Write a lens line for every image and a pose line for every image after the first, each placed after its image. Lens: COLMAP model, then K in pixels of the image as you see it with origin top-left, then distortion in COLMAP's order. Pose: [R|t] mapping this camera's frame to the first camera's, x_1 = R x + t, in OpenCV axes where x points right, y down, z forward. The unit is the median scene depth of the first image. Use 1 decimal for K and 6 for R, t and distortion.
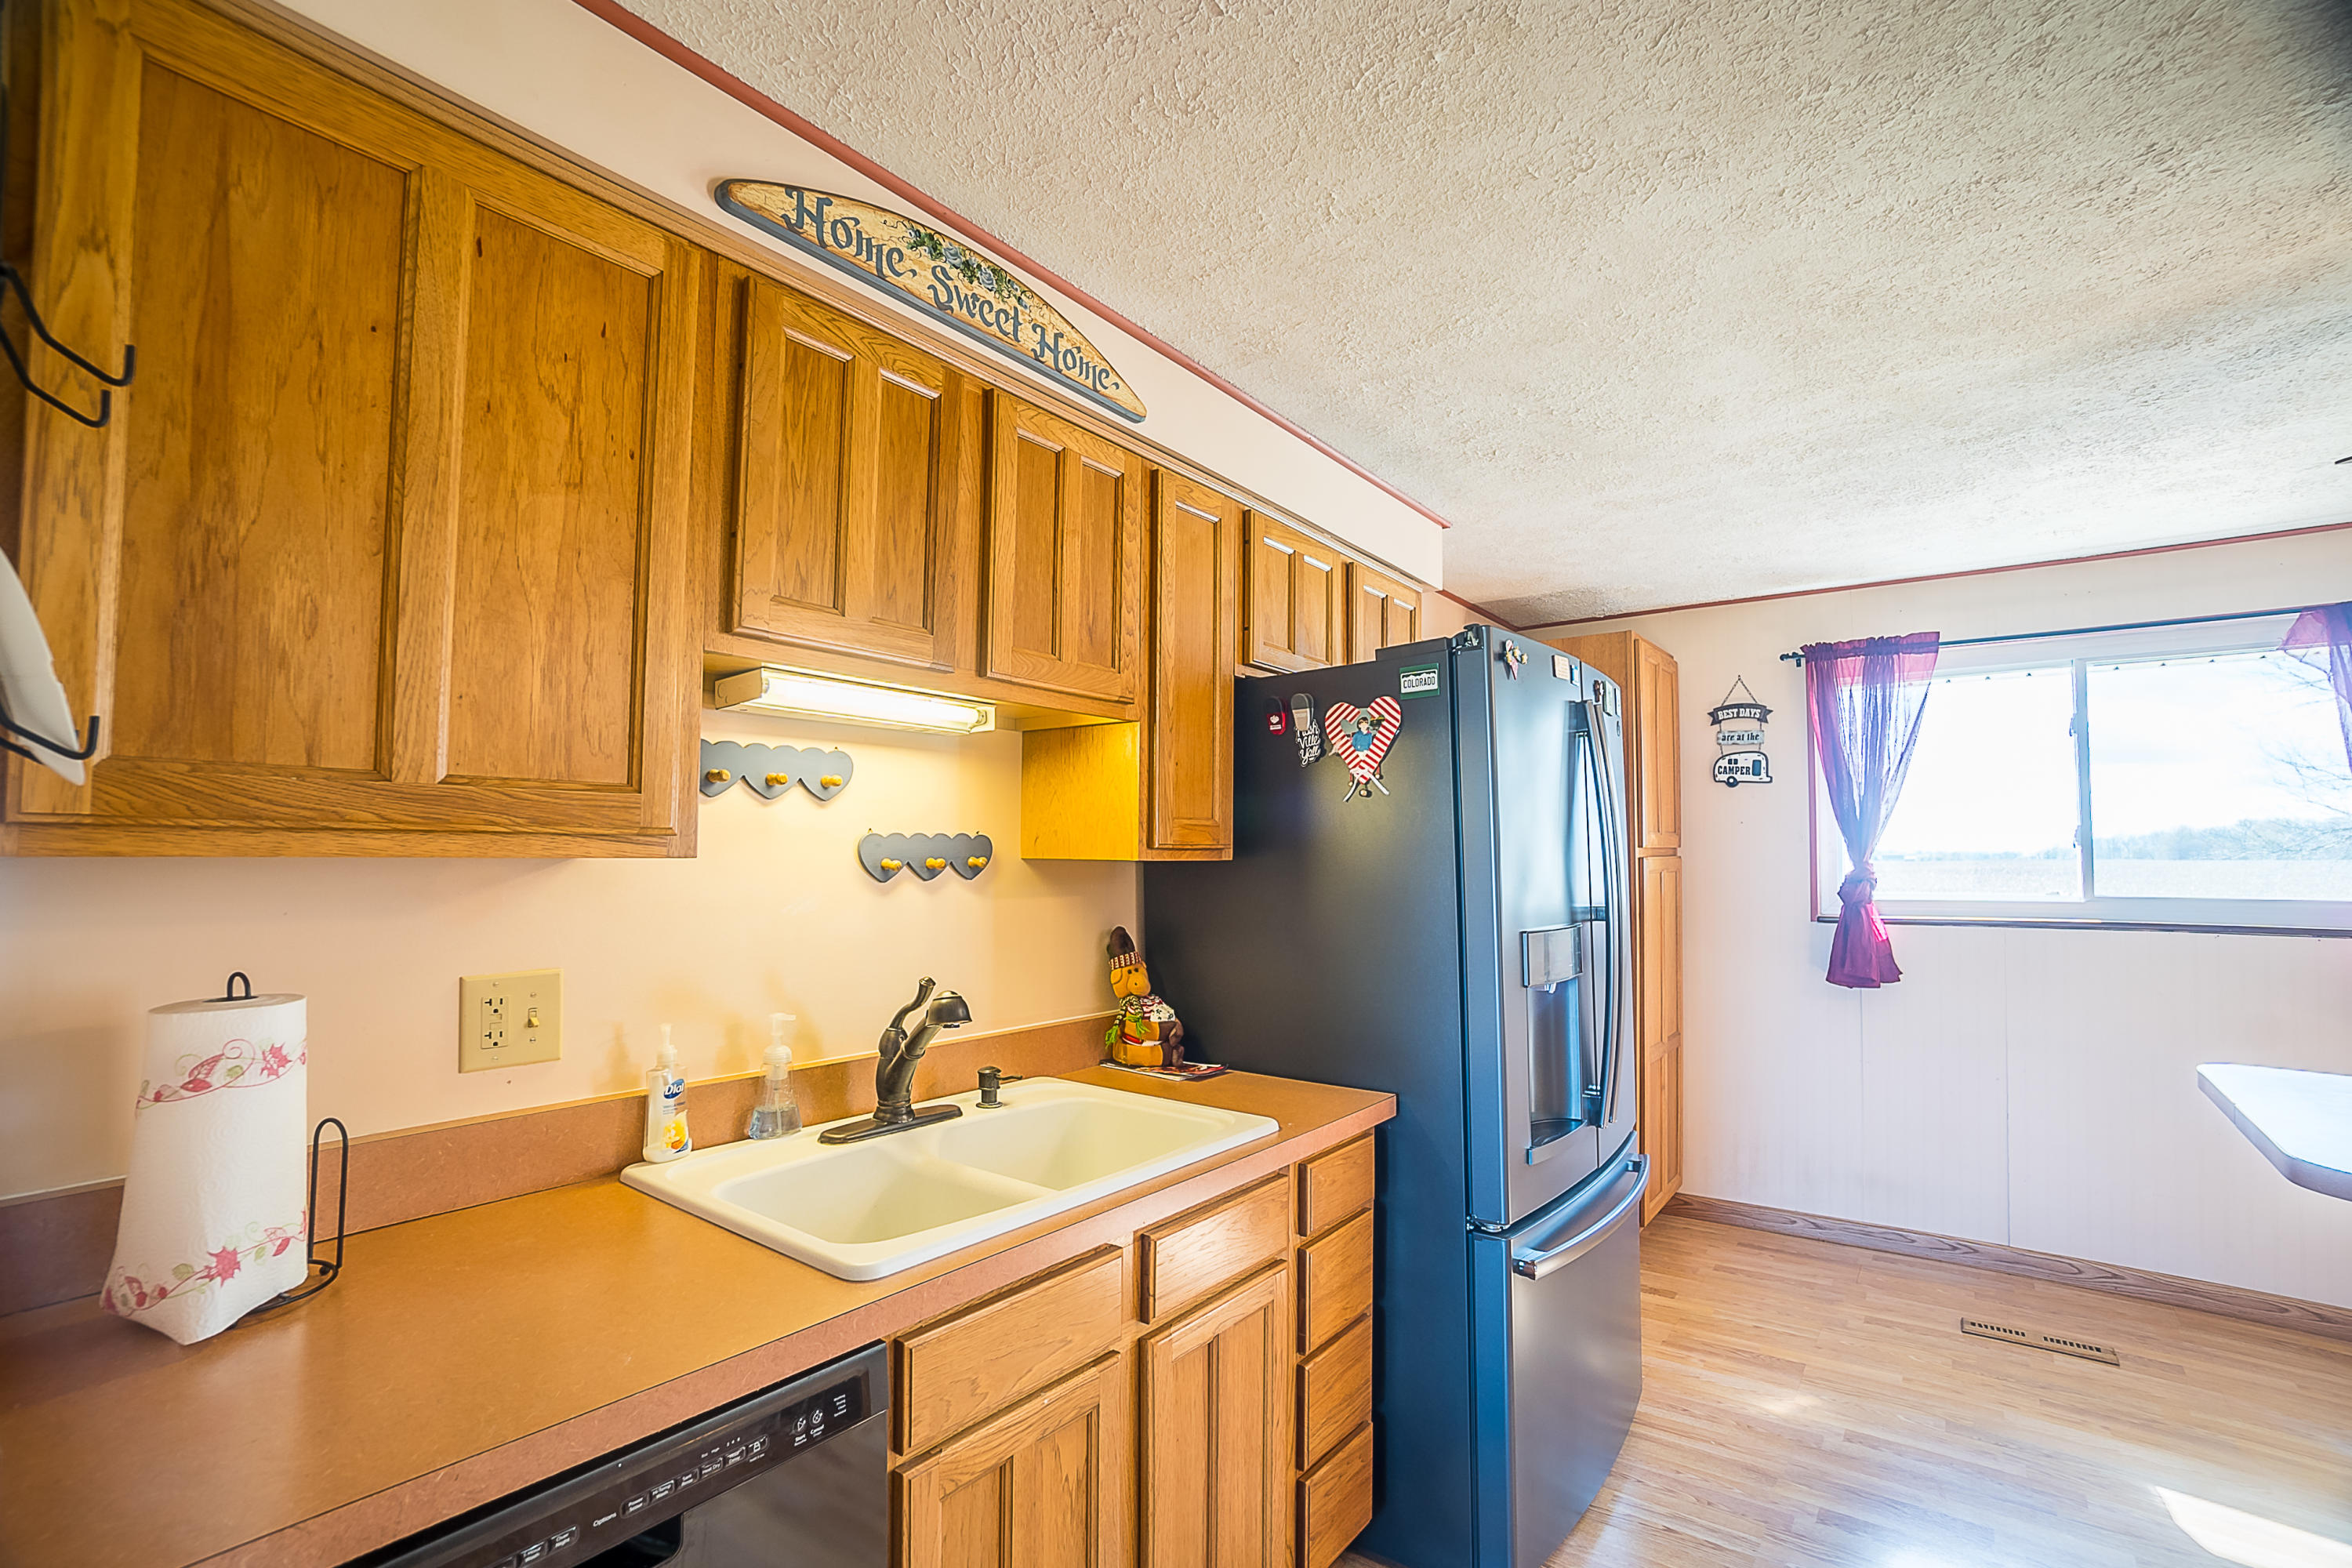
lens RADIAL K [[1053.4, 0, 1172.7], [0, 1053.4, 809.3], [0, 0, 1]] dist [-0.068035, 0.025791]
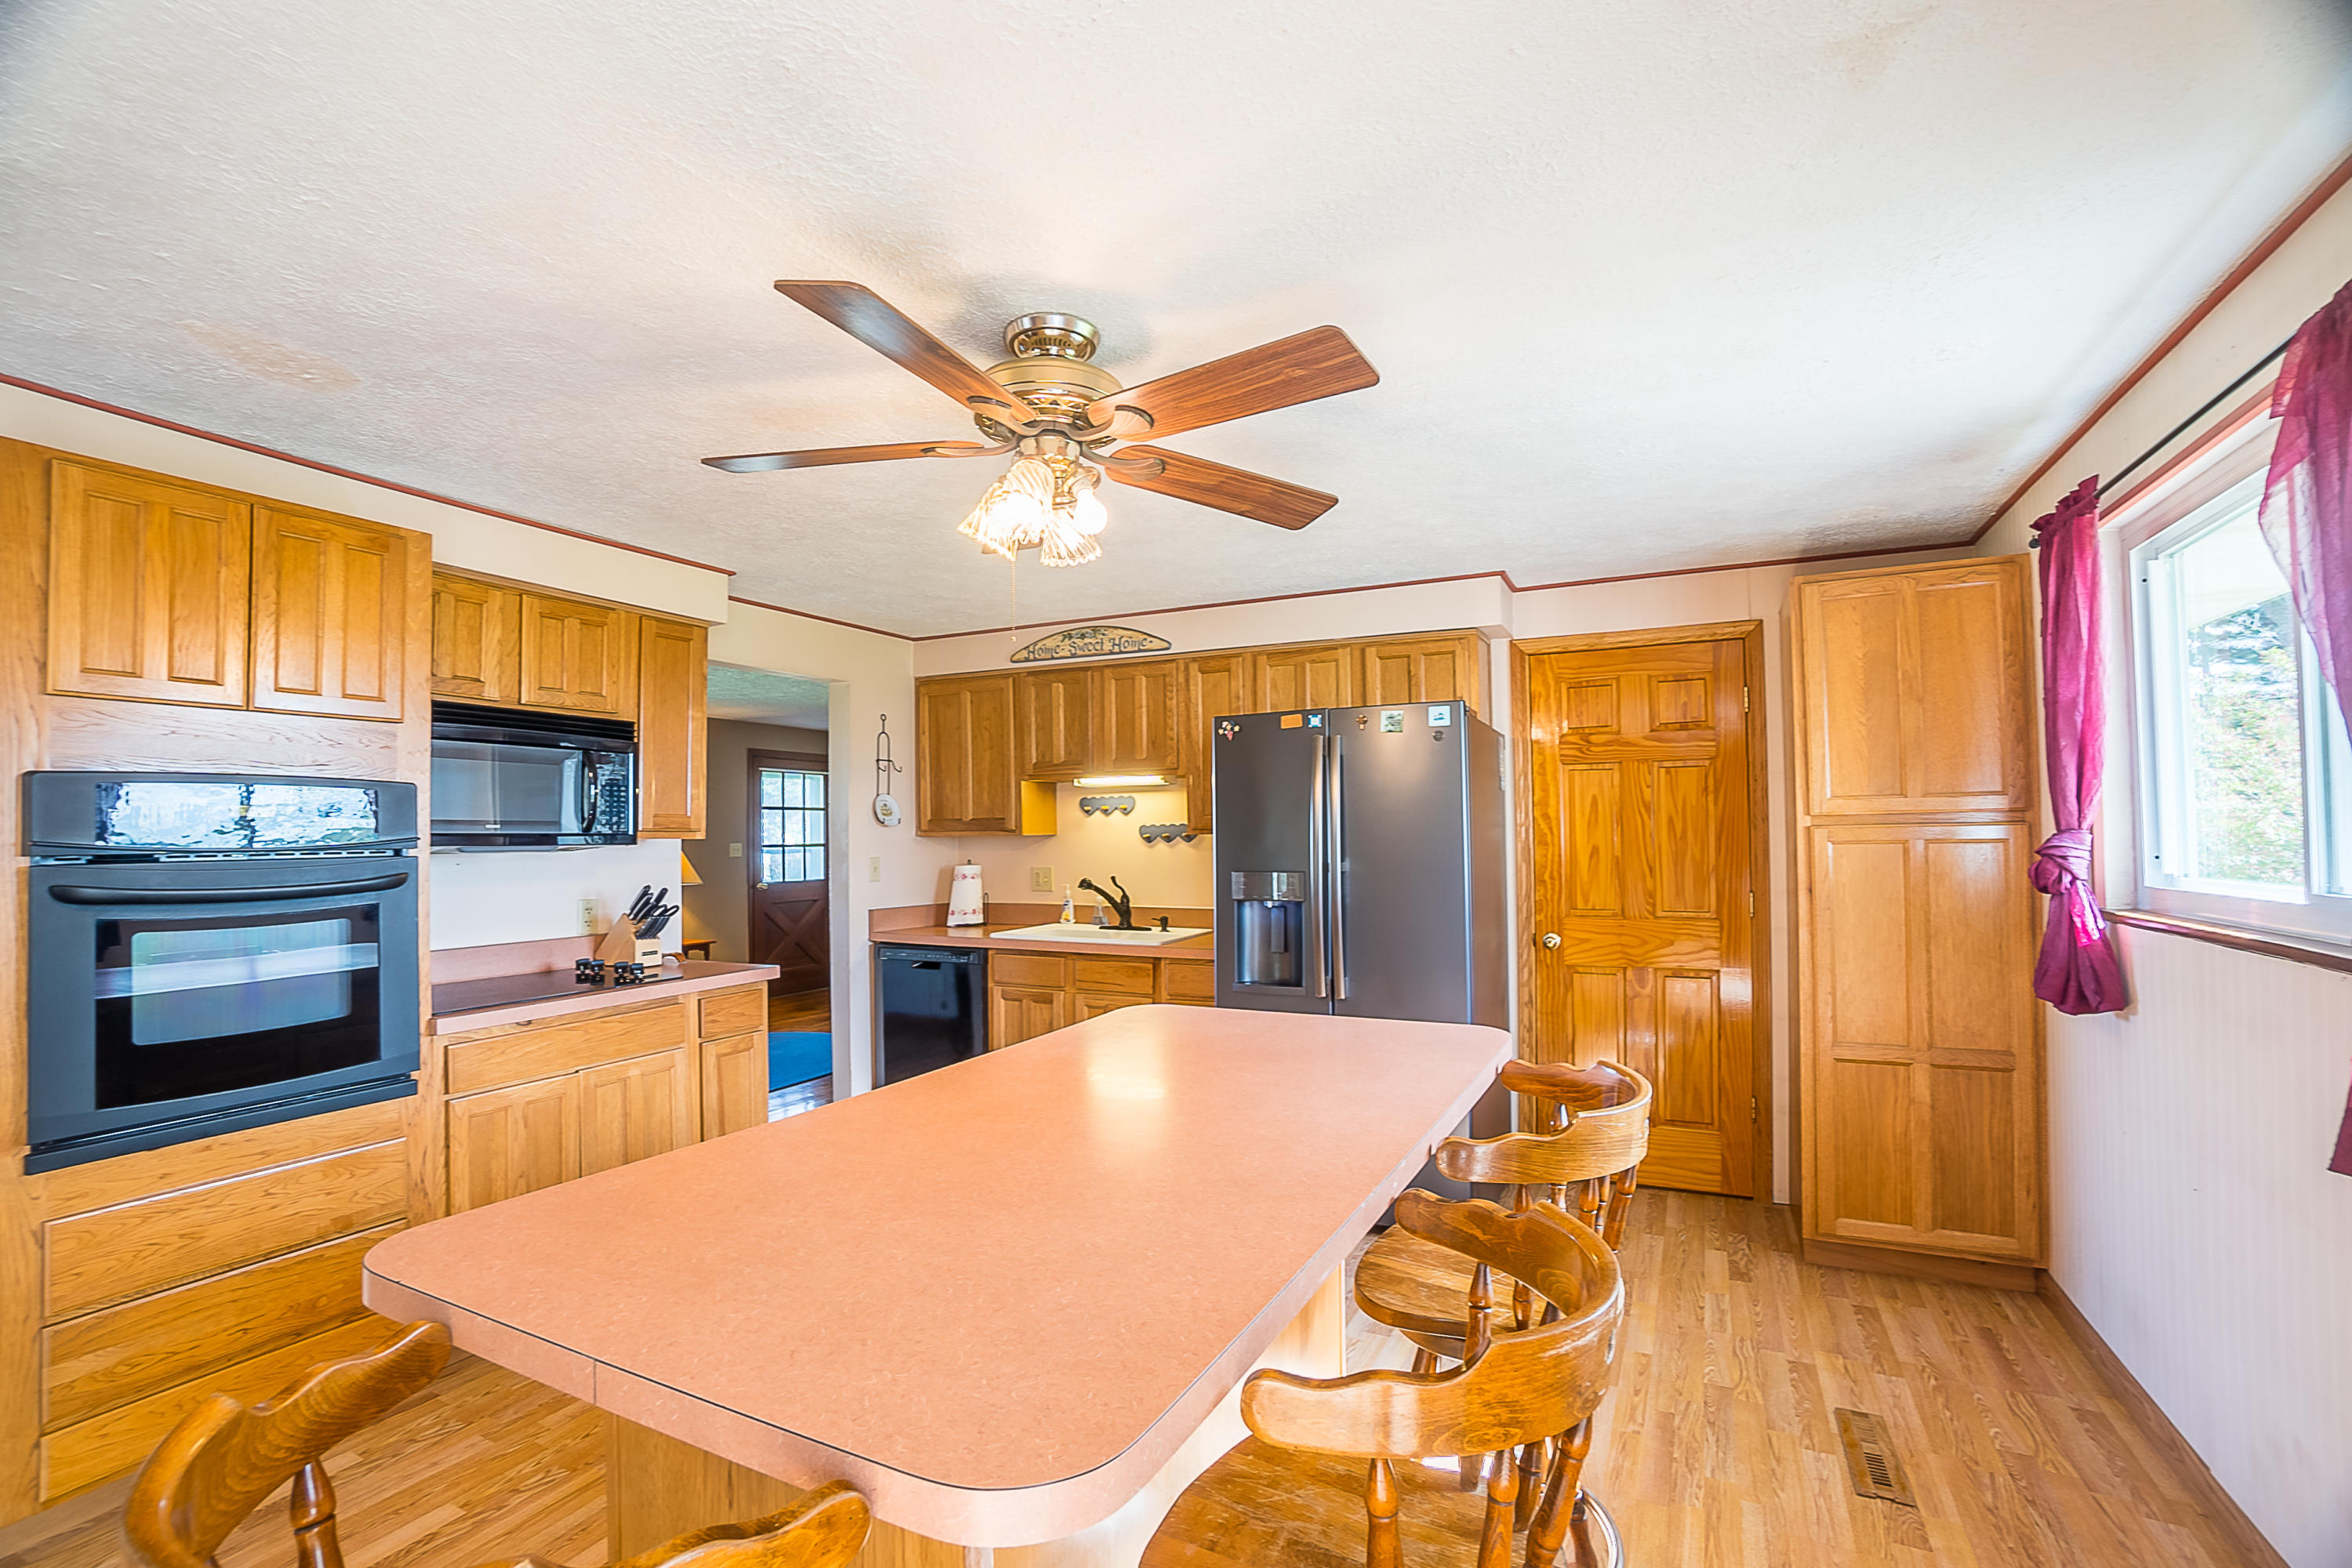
lens RADIAL K [[1053.4, 0, 1172.7], [0, 1053.4, 809.3], [0, 0, 1]] dist [-0.068035, 0.025791]
pose [[0.188839, -0.030810, -0.981525, 2.345096], [0.051799, 0.998429, -0.021375, 0.044100], [0.980641, -0.046805, 0.190138, 0.552313]]
